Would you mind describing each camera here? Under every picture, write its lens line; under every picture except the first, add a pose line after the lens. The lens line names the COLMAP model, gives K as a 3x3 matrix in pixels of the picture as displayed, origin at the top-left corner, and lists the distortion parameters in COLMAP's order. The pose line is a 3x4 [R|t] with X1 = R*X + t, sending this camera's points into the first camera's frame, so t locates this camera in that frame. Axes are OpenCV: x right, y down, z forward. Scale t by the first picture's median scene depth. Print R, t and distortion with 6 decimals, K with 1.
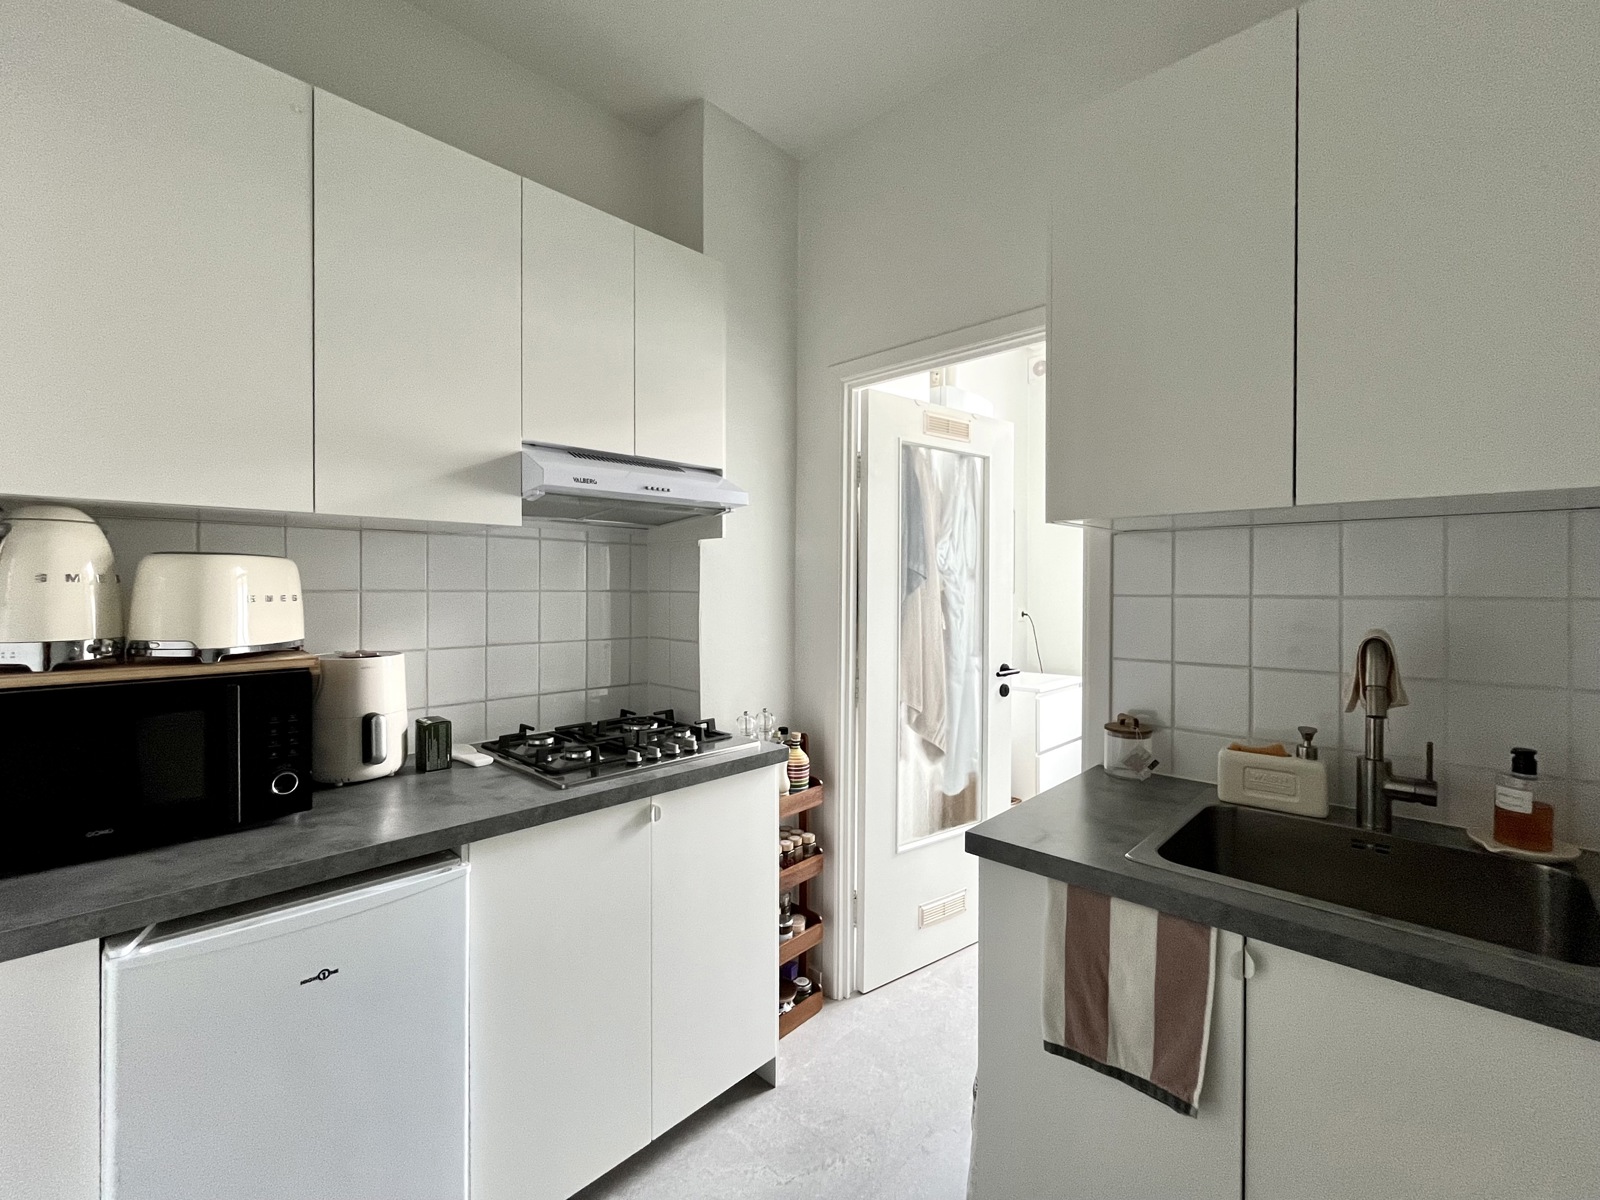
lens RADIAL K [[688.0, 0, 800.0], [0, 688.0, 600.0], [0, 0, 1]] dist [0.000019, -0.000059]
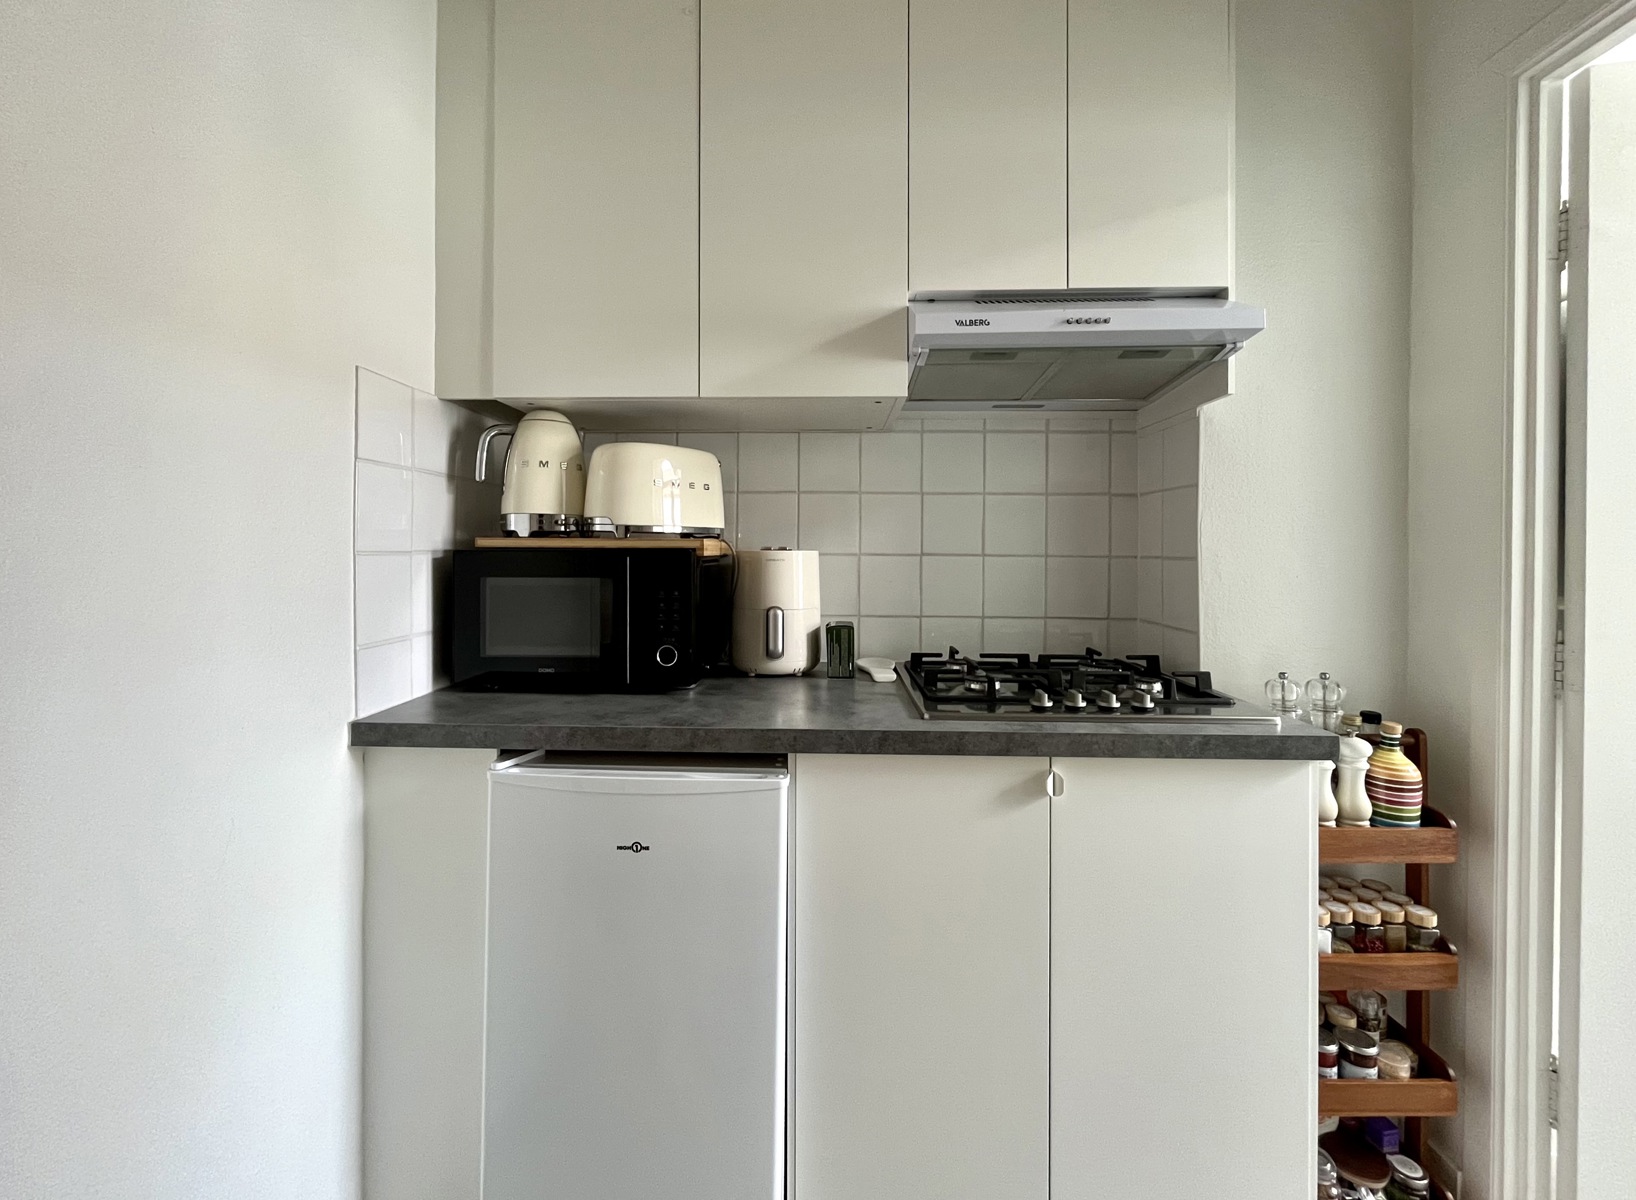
lens RADIAL K [[680.0, 0, 815.0], [0, 680.0, 554.4], [0, 0, 1]] dist [-0.002207, -0.000312]
pose [[0.668494, 0.002661, -0.743712, 0.103219], [-0.016495, 0.999801, -0.011250, 0.074075], [0.743534, 0.019788, 0.668405, 0.290524]]
